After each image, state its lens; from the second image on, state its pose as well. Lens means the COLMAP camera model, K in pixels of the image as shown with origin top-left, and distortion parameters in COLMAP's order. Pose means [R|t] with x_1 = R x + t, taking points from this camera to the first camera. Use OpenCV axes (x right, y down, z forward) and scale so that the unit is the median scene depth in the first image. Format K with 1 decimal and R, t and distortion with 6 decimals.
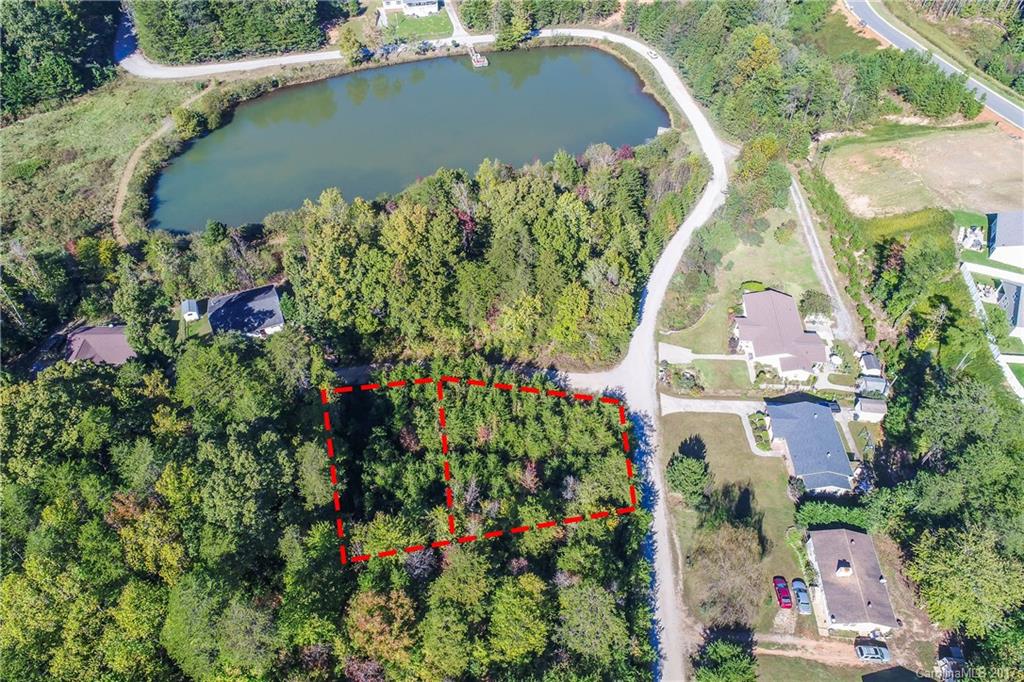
lens RADIAL K [[688.9, 0, 515.7], [0, 688.9, 338.4], [0, 0, 1]] dist [0.002461, 0.006418]
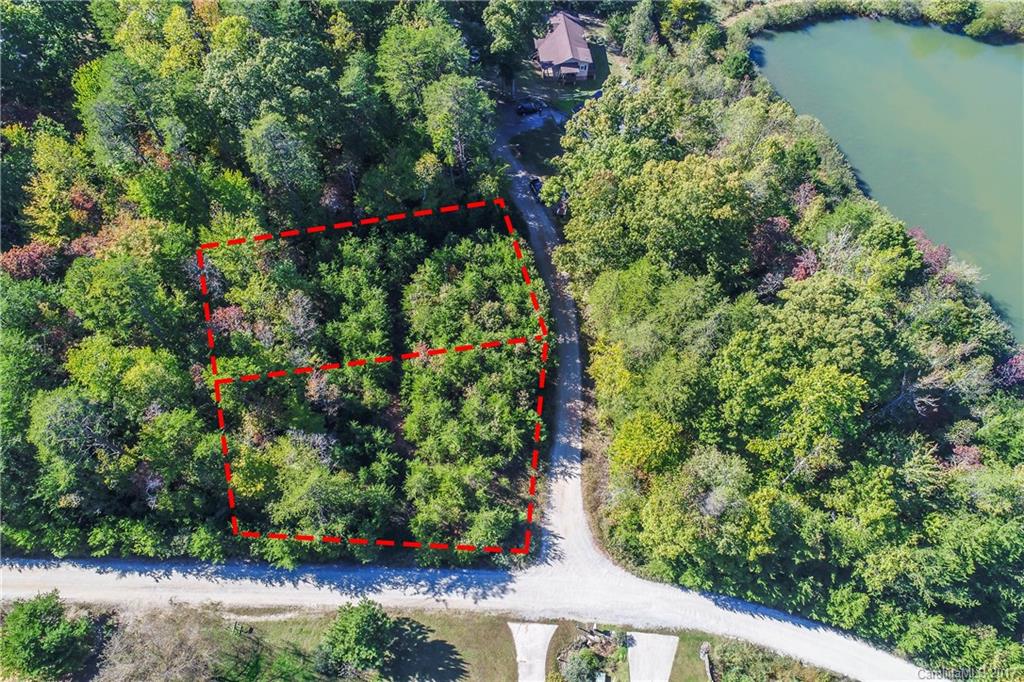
lens RADIAL K [[688.9, 0, 507.7], [0, 688.9, 339.2], [0, 0, 1]] dist [0.002461, 0.006418]
pose [[0.056663, 0.840128, -0.539420, 0.216032], [-0.748481, 0.393305, 0.533936, -0.207816], [0.660731, 0.373491, 0.651106, 0.322600]]
